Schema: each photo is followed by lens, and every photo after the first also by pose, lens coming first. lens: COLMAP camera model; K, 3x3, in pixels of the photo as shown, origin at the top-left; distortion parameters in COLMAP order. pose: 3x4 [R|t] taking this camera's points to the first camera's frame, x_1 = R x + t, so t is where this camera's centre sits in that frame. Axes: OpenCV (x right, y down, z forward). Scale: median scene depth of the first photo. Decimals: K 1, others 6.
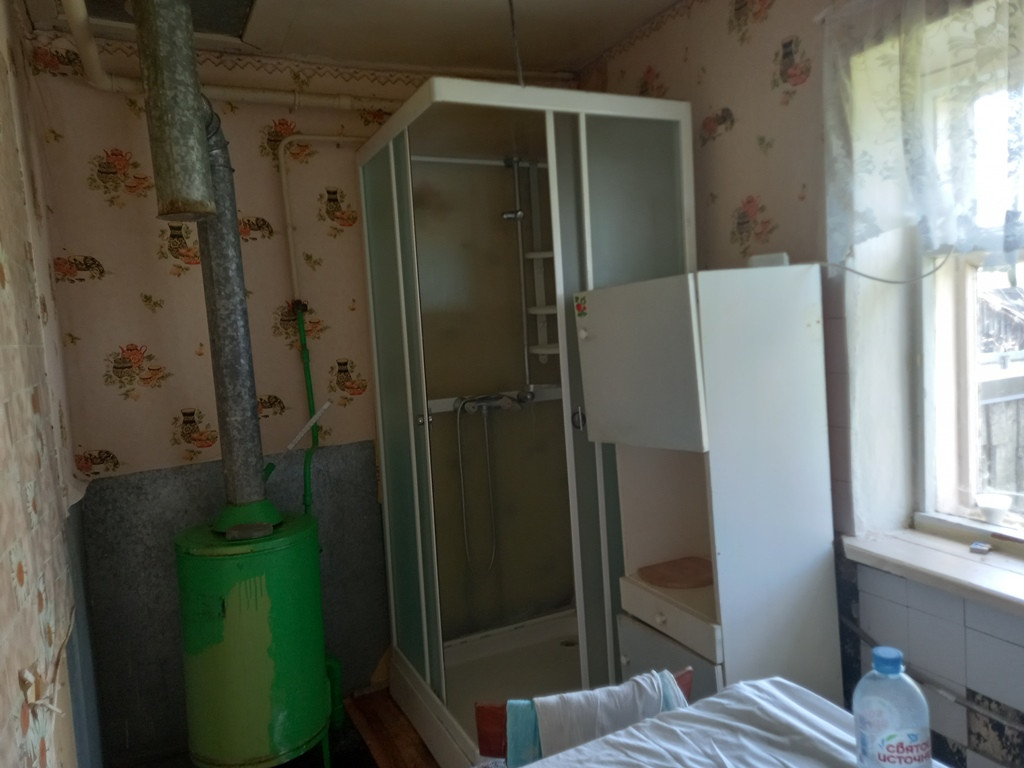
lens RADIAL K [[751.9, 0, 515.8], [0, 751.9, 380.4], [0, 0, 1]] dist [0.100216, -0.104404]
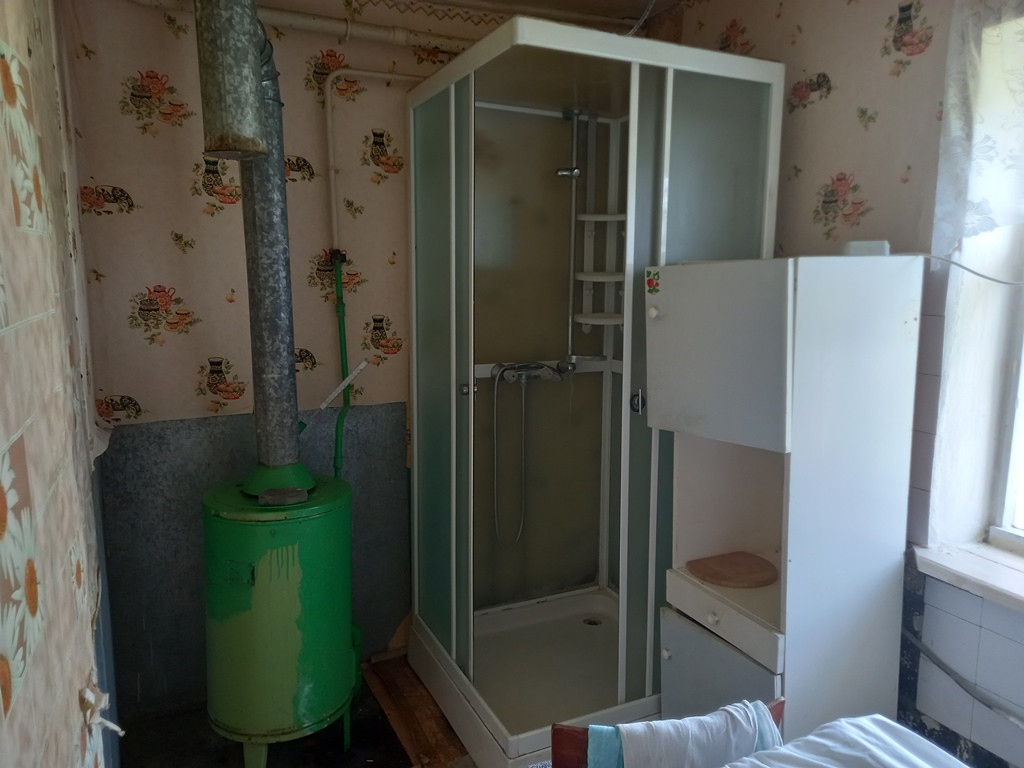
lens RADIAL K [[751.9, 0, 515.8], [0, 751.9, 380.4], [0, 0, 1]] dist [0.100216, -0.104404]
pose [[0.997572, 0.068667, 0.011648, -0.079130], [-0.069285, 0.995448, 0.065446, -0.026115], [-0.007101, -0.066094, 0.997788, 0.063765]]
